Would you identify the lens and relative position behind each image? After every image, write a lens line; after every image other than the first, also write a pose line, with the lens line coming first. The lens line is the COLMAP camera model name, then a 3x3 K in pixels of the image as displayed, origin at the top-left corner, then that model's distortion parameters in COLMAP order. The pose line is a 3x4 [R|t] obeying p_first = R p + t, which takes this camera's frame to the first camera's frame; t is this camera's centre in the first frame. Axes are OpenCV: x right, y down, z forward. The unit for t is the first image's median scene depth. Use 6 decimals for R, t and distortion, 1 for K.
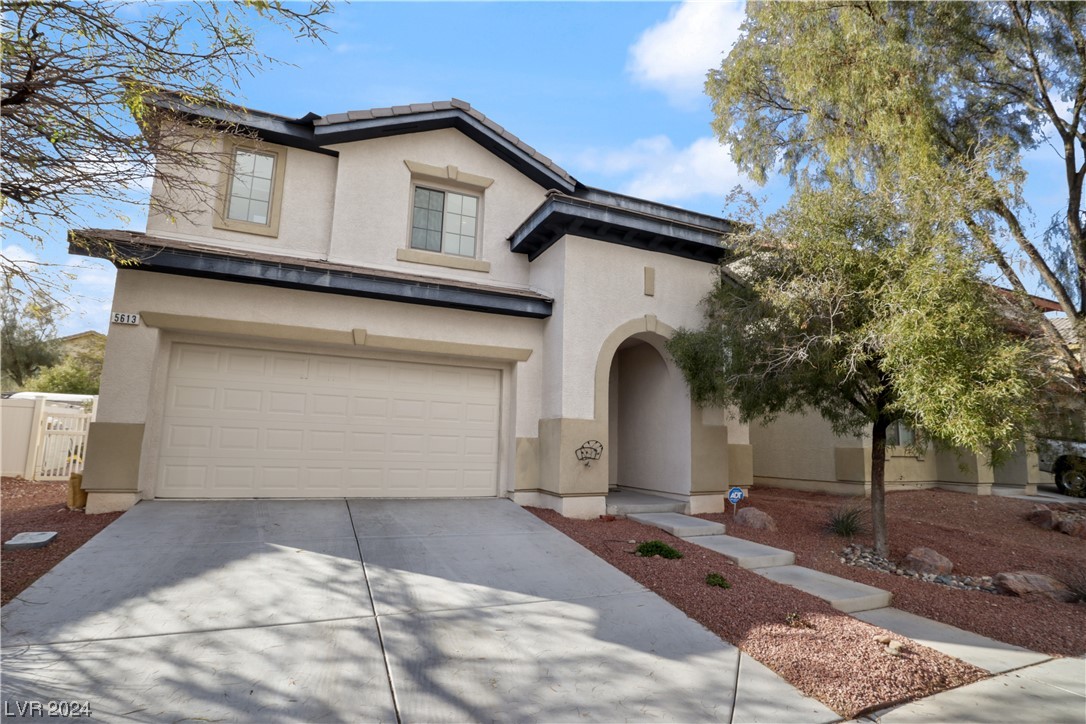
lens RADIAL K [[545.4, 0, 544.0], [0, 545.4, 360.3], [0, 0, 1]] dist [-0.040206, 0.009120]
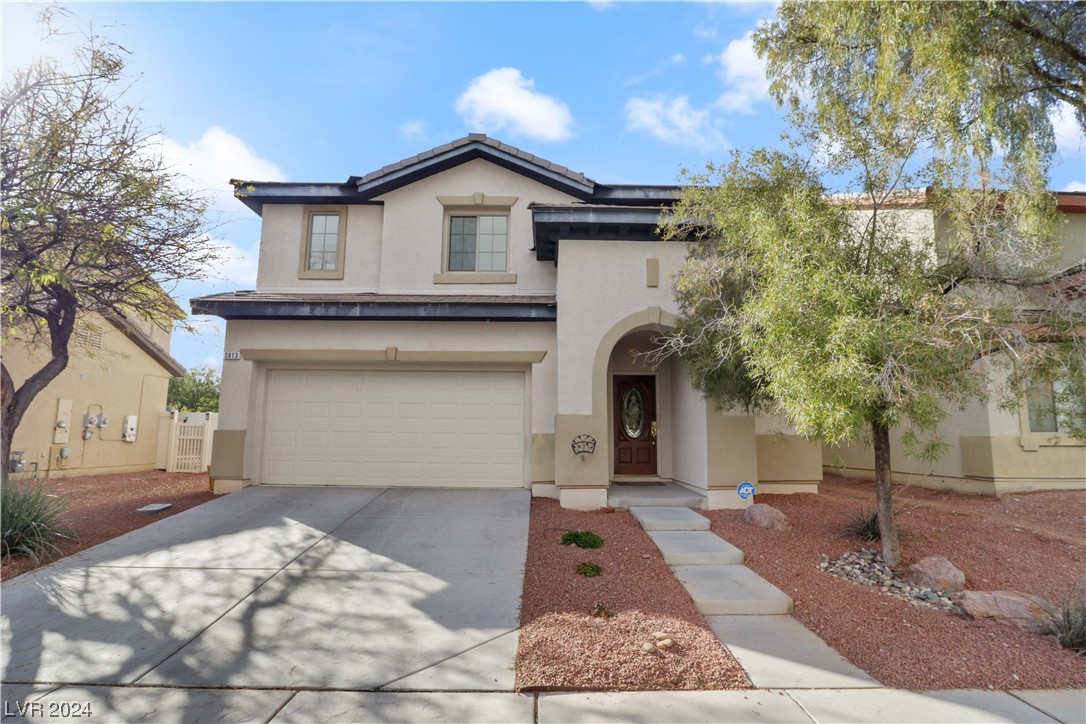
lens RADIAL K [[545.4, 0, 544.0], [0, 545.4, 360.3], [0, 0, 1]] dist [-0.040206, 0.009120]
pose [[0.919494, -0.074259, -0.386027, 0.414452], [0.076790, 0.997008, -0.008884, 0.007920], [0.385531, -0.021474, 0.922445, 0.012390]]
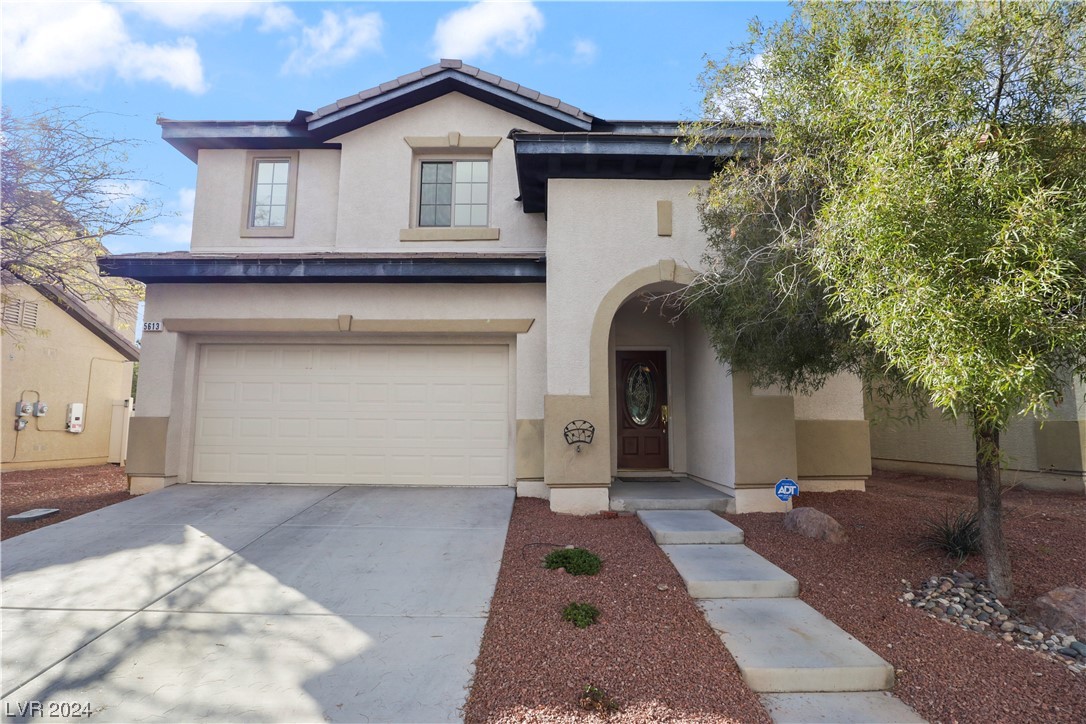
lens RADIAL K [[545.4, 0, 544.0], [0, 545.4, 360.3], [0, 0, 1]] dist [-0.040206, 0.009120]
pose [[0.917135, -0.071783, -0.392060, 0.355422], [0.081284, 0.996662, 0.007664, 0.044138], [0.390201, -0.038897, 0.919908, 0.215477]]
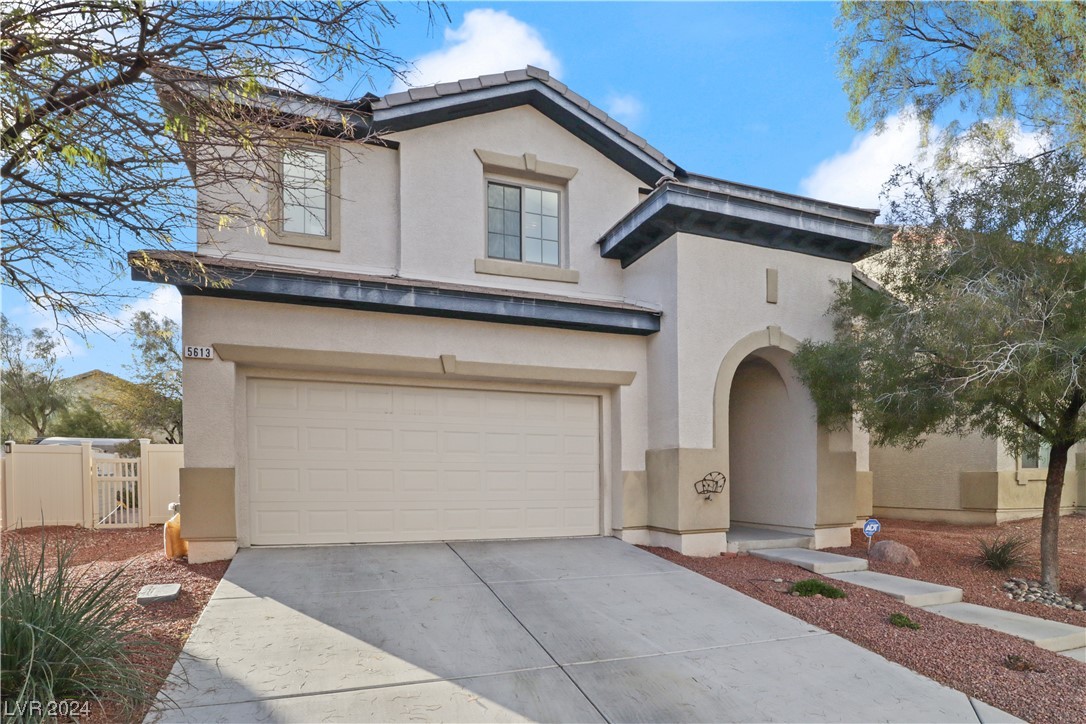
lens RADIAL K [[600.7, 0, 546.8], [0, 600.7, 474.4], [0, 0, 1]] dist [-0.014881, -0.000580]
pose [[0.998519, -0.032632, -0.043529, -0.136838], [0.038606, 0.988773, 0.144353, -0.000699], [0.038329, -0.145820, 0.988568, 0.016172]]
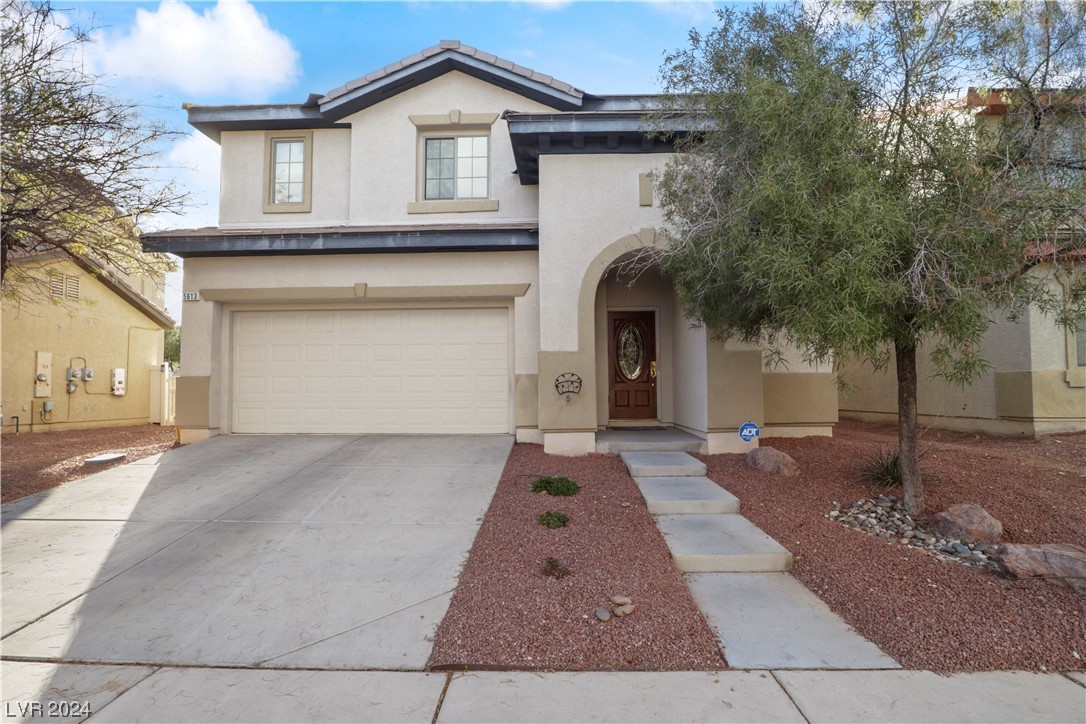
lens RADIAL K [[546.3, 0, 543.0], [0, 546.3, 362.0], [0, 0, 1]] dist [-0.041860, 0.009660]
pose [[0.904232, -0.054906, -0.423497, 0.430283], [0.095114, 0.992683, 0.074383, 0.051881], [0.416314, -0.107540, 0.902839, 0.132757]]
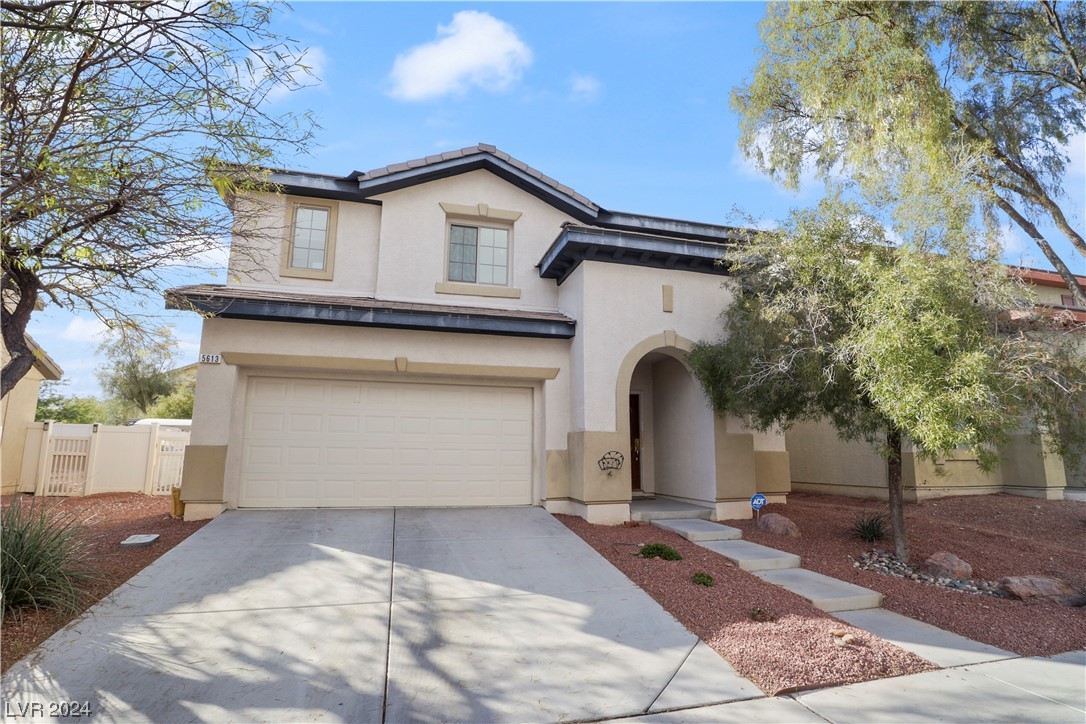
lens RADIAL K [[545.4, 0, 544.0], [0, 545.4, 360.3], [0, 0, 1]] dist [-0.040206, 0.009120]
pose [[0.989019, -0.044278, -0.141002, 0.108871], [0.041565, 0.998891, -0.022128, -0.013112], [0.141826, 0.016024, 0.989762, -0.078624]]
